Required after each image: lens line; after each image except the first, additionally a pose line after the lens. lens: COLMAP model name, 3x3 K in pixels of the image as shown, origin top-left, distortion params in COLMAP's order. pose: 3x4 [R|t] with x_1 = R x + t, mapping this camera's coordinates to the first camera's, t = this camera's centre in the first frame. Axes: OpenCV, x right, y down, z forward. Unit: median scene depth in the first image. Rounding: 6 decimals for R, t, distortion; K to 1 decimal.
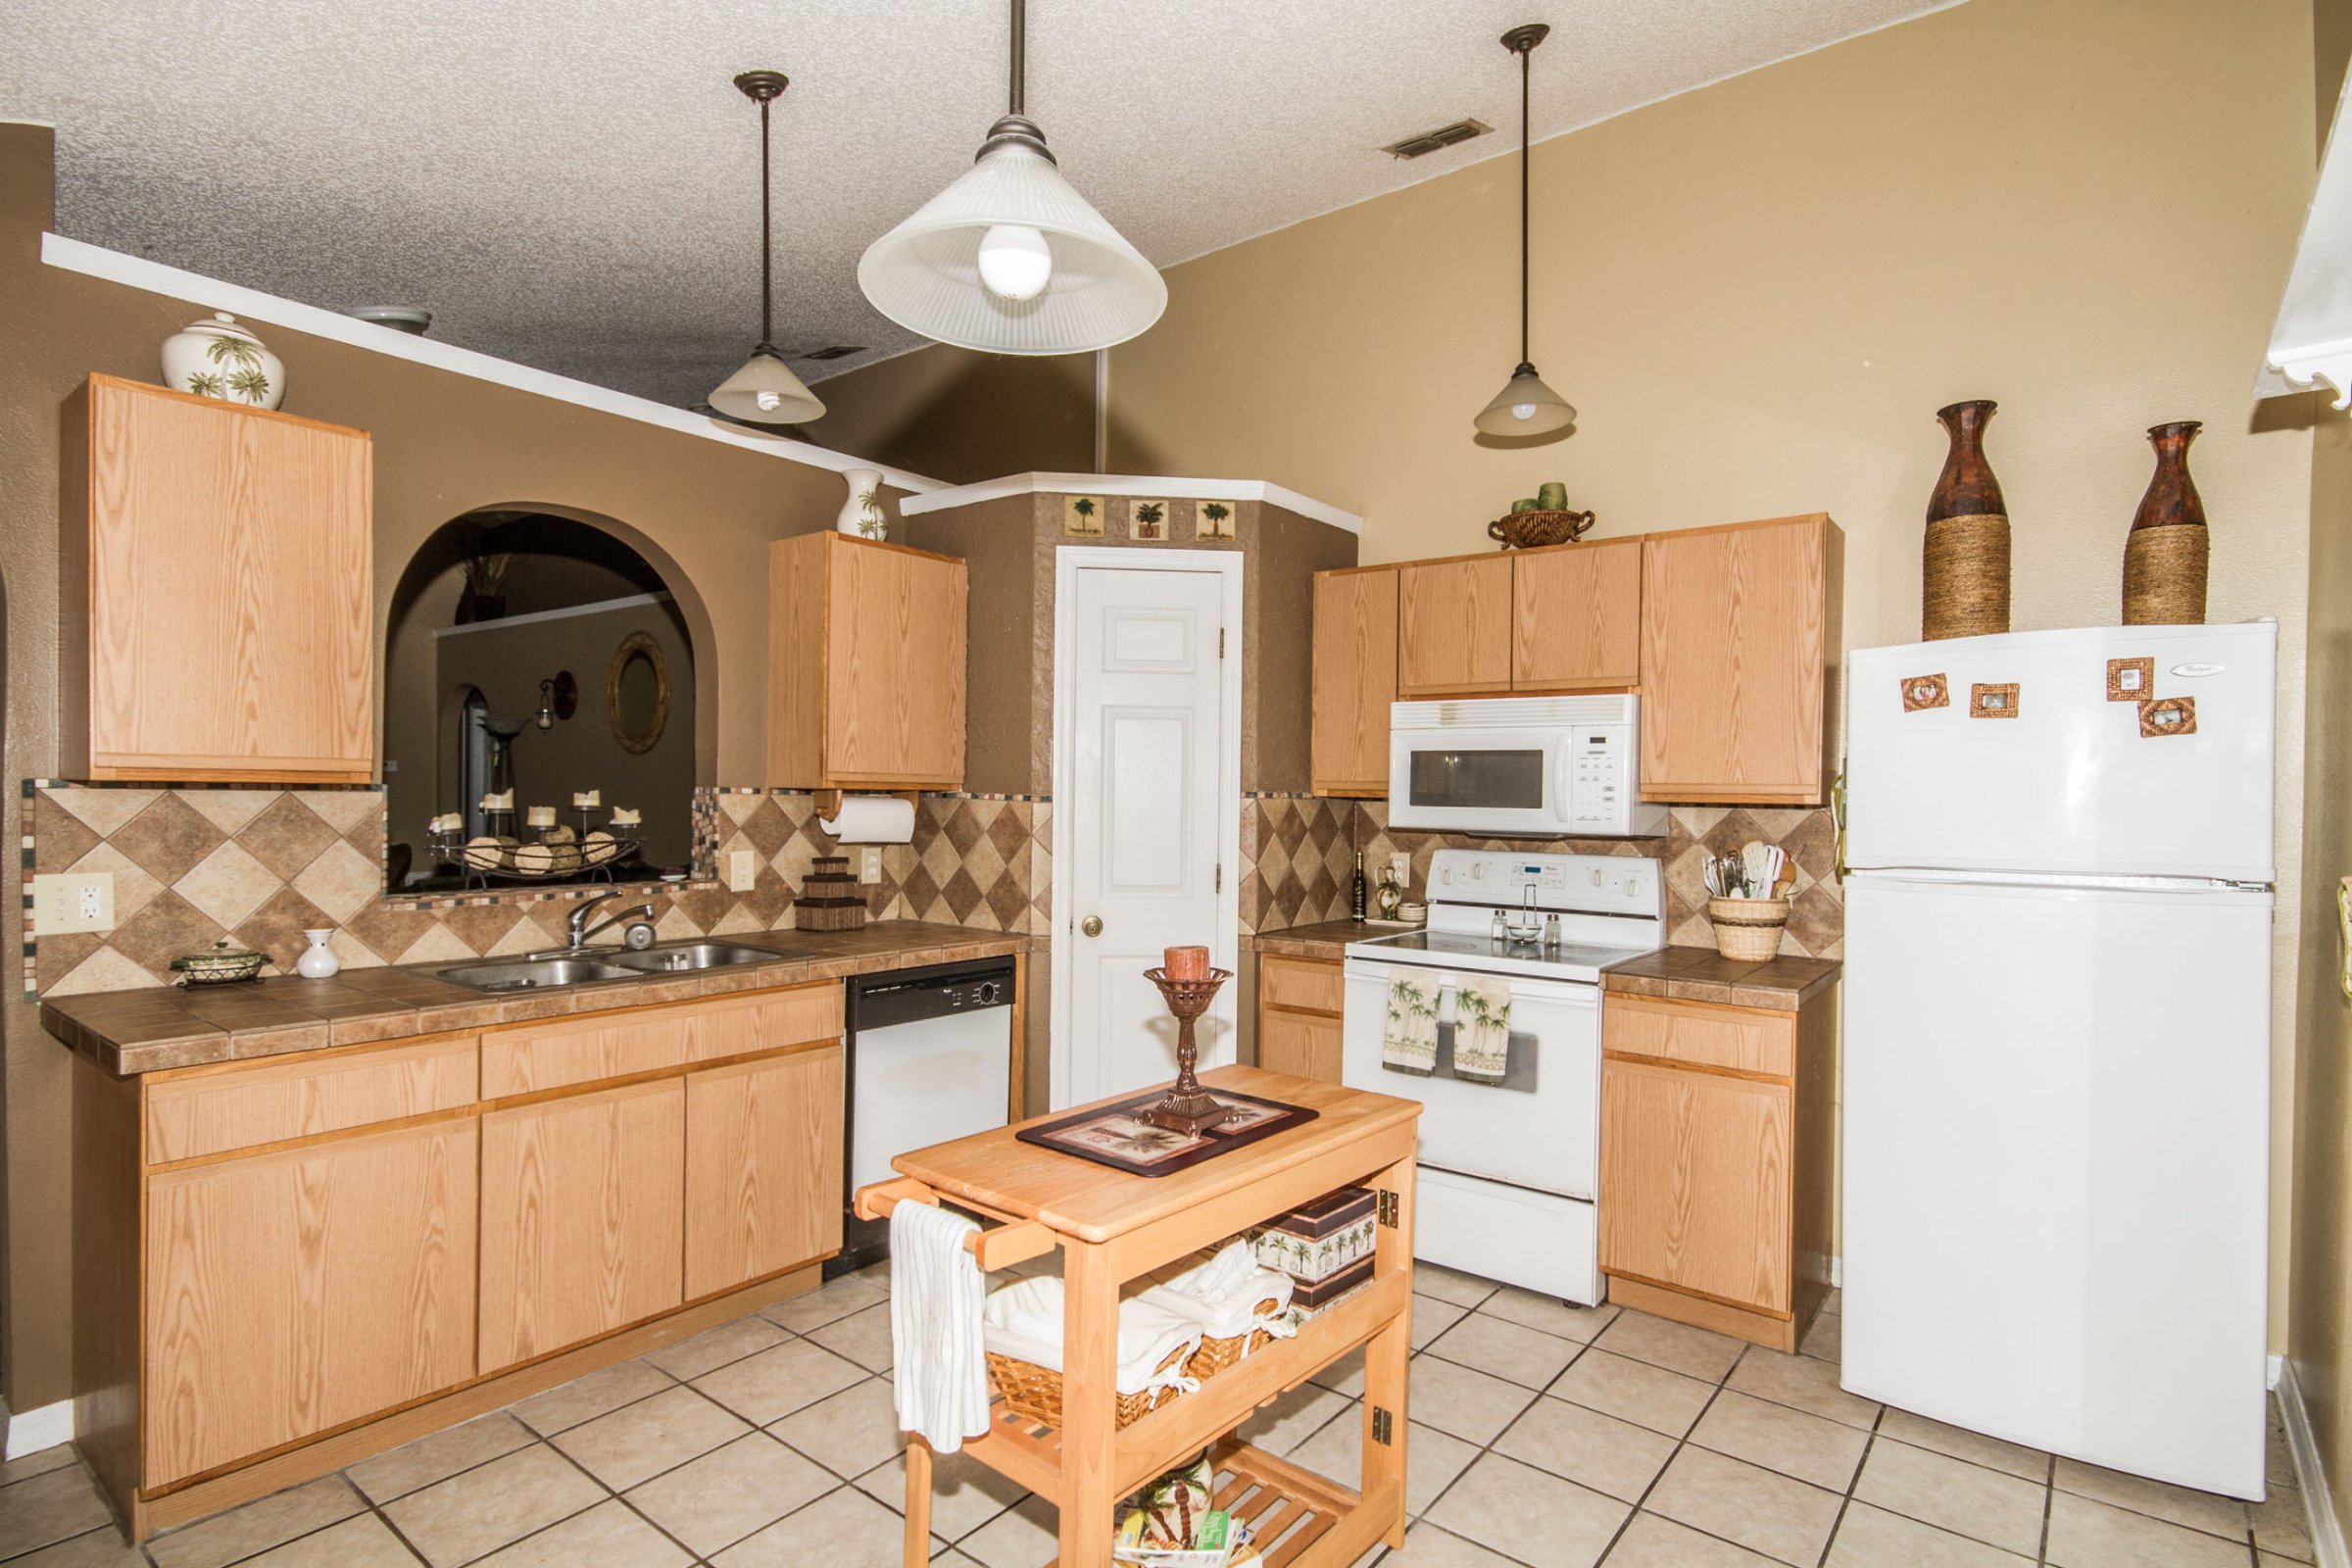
lens RADIAL K [[1207.5, 0, 1169.3], [0, 1207.5, 795.3], [0, 0, 1]] dist [0.007898, 0.001336]
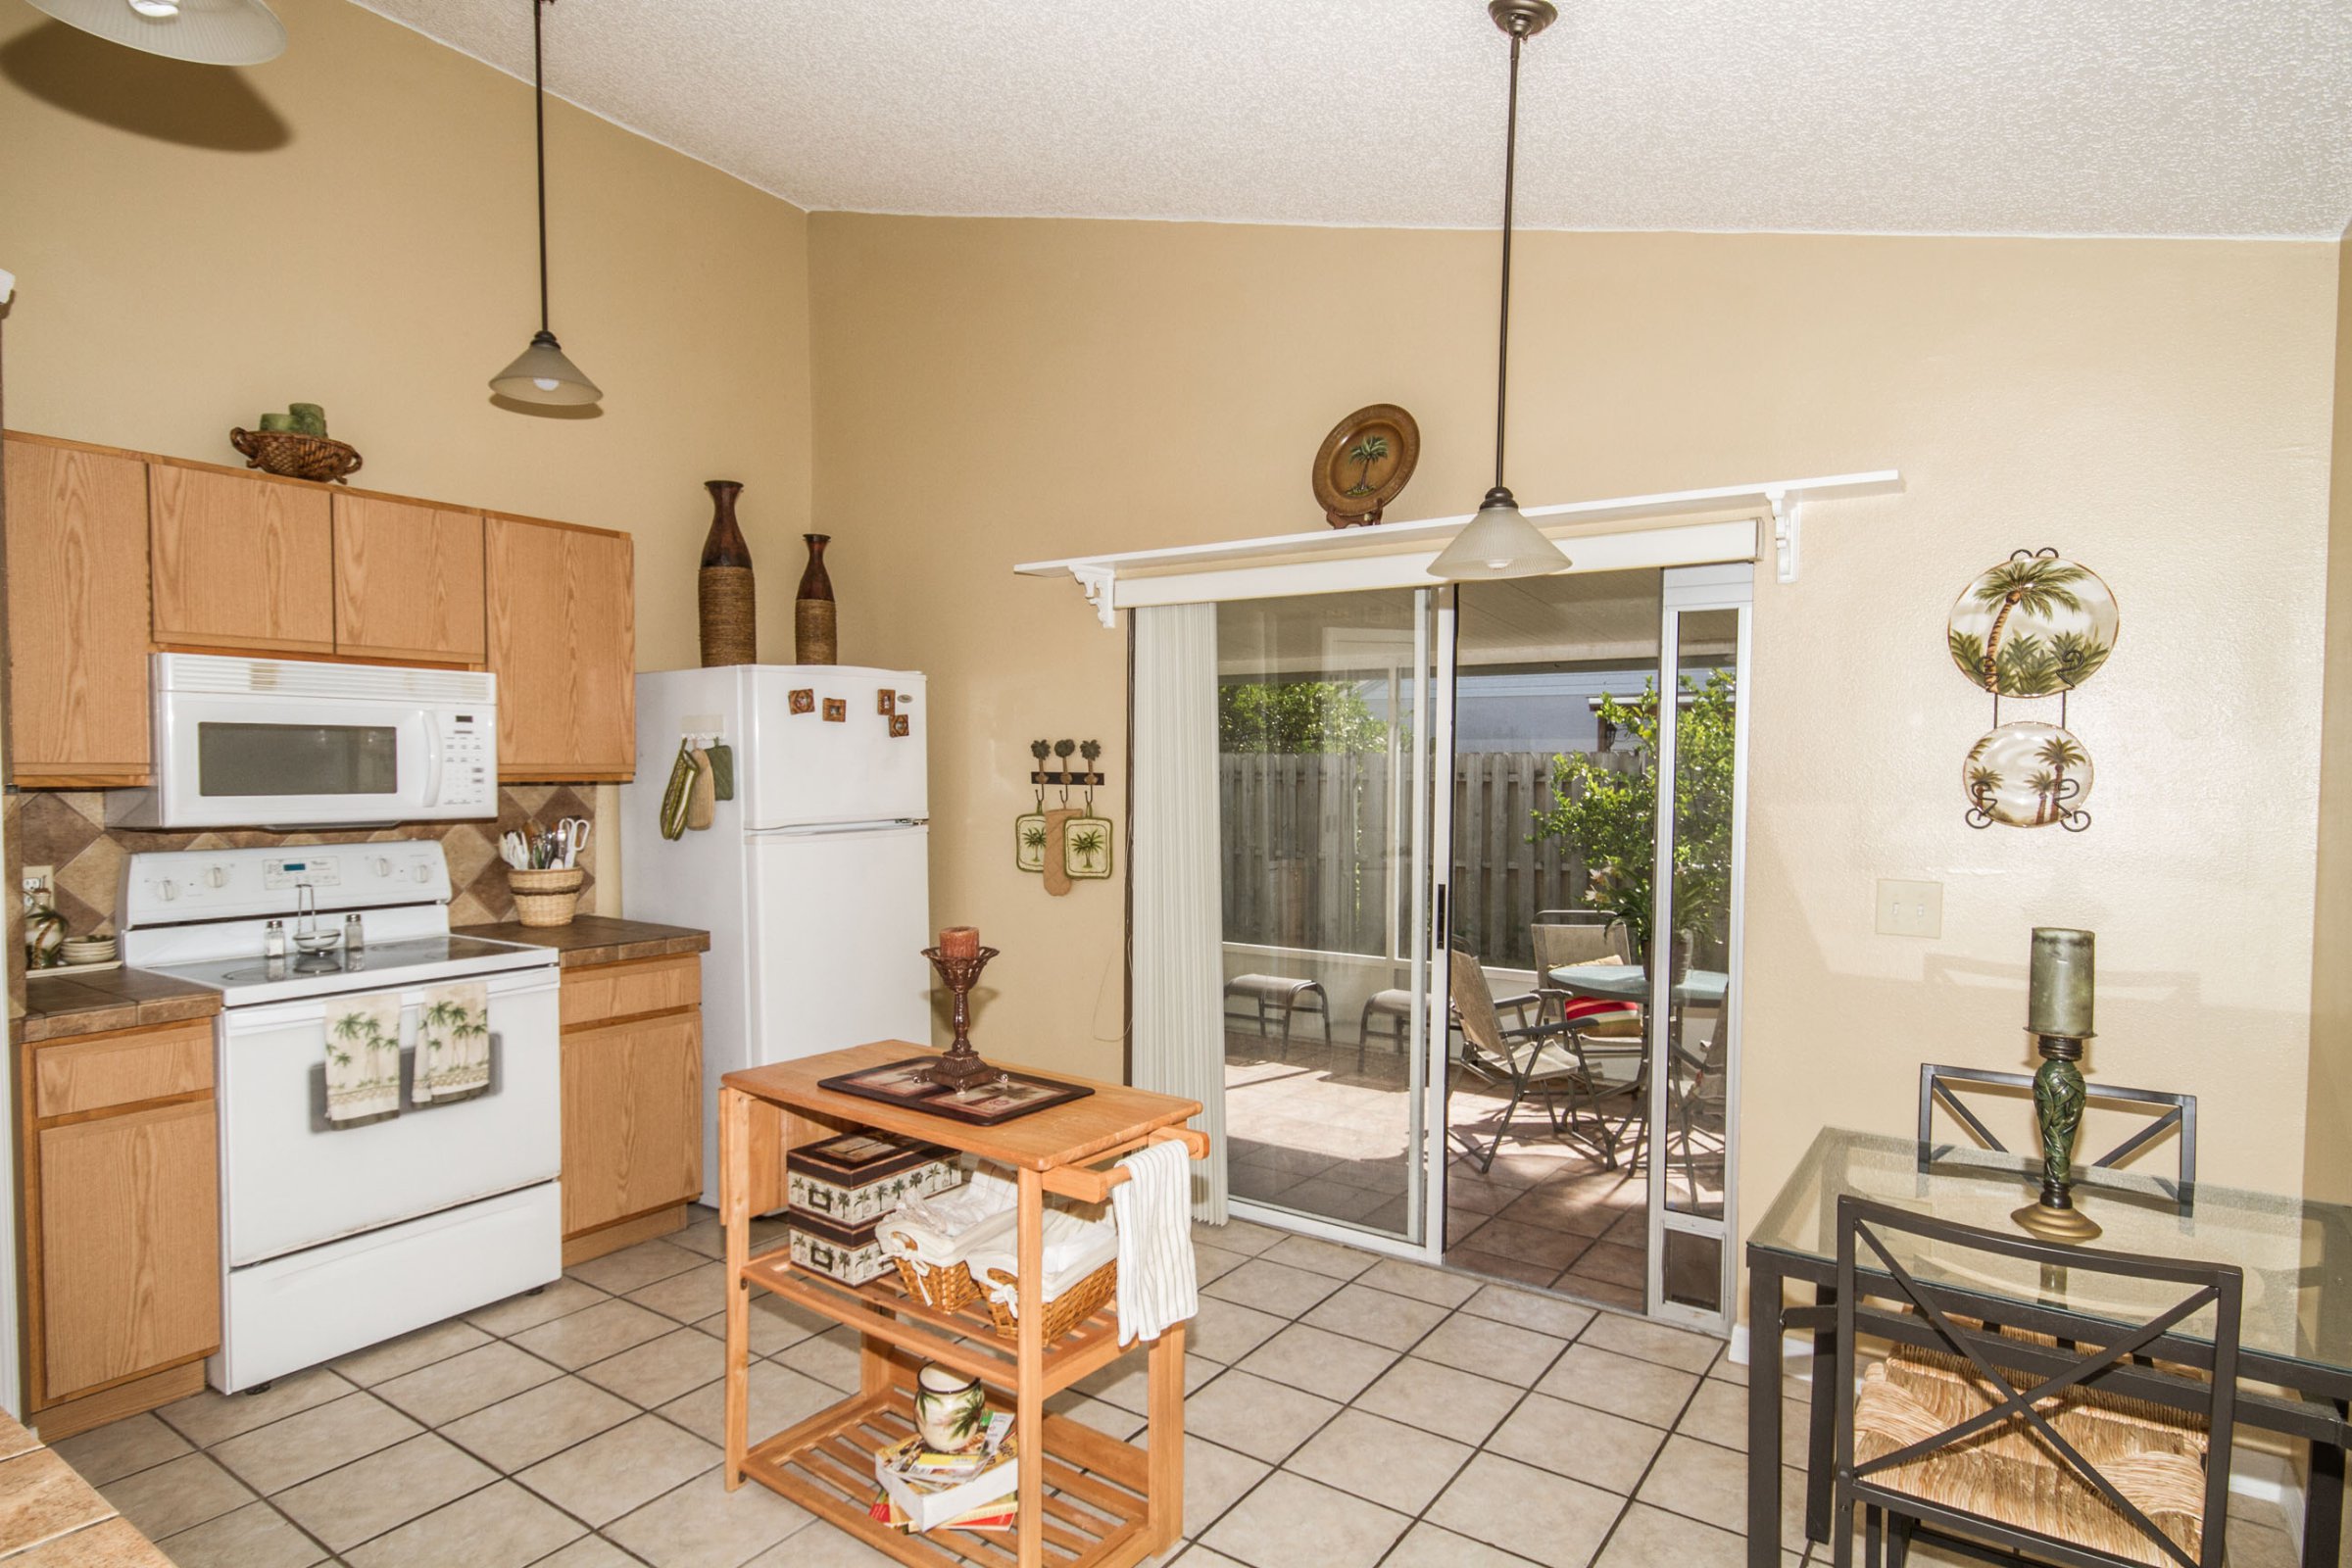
lens RADIAL K [[1335.9, 0, 1169.1], [0, 1335.9, 780.3], [0, 0, 1]] dist [0.005397, -0.000177]
pose [[-0.081929, -0.030193, 0.996181, -0.746700], [-0.005218, 0.999540, 0.029865, -0.032095], [-0.996625, -0.002751, -0.082049, 0.538820]]
